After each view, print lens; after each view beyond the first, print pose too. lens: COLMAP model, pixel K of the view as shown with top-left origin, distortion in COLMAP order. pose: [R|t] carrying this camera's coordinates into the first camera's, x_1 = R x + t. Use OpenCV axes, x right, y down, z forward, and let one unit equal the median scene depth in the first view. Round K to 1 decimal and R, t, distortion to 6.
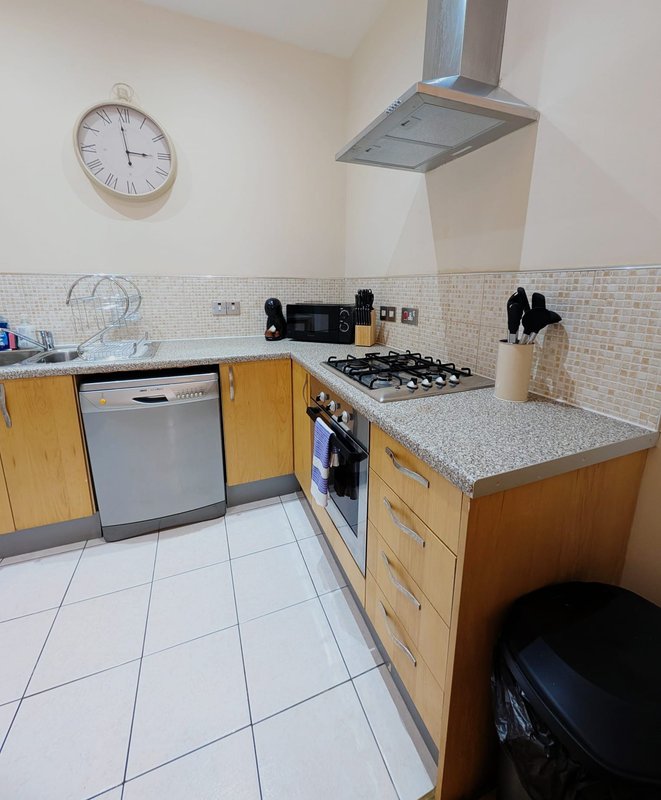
lens RADIAL K [[339.4, 0, 330.1], [0, 339.4, 355.7], [0, 0, 1]] dist [0.000803, 0.000070]
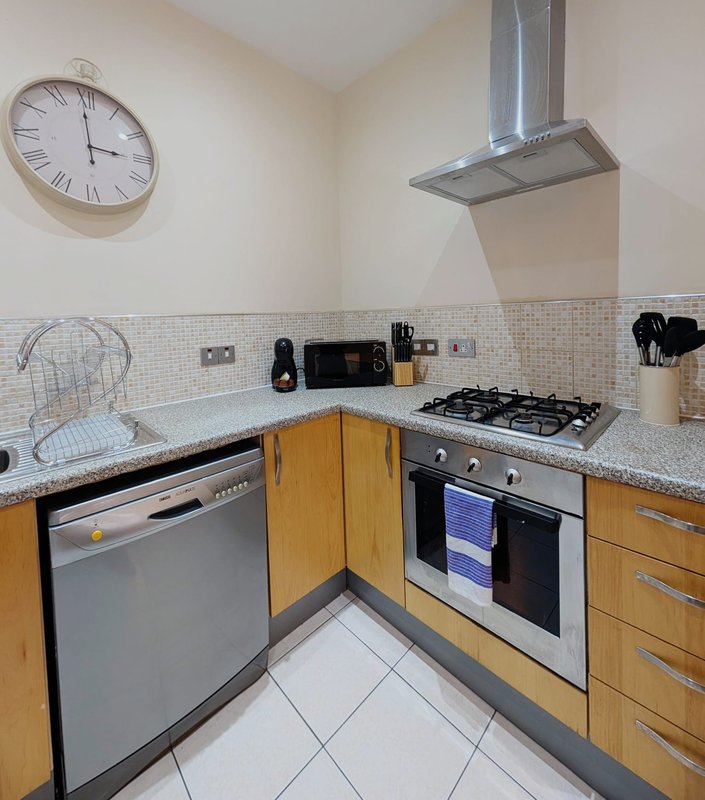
lens RADIAL K [[357.9, 0, 353.0], [0, 357.9, 329.0], [0, 0, 1]] dist [0.001464, 0.000205]
pose [[0.923051, -0.050916, 0.381294, -0.410327], [0.116718, 0.981545, -0.151483, -0.052984], [-0.366544, 0.184330, 0.911958, 0.198679]]
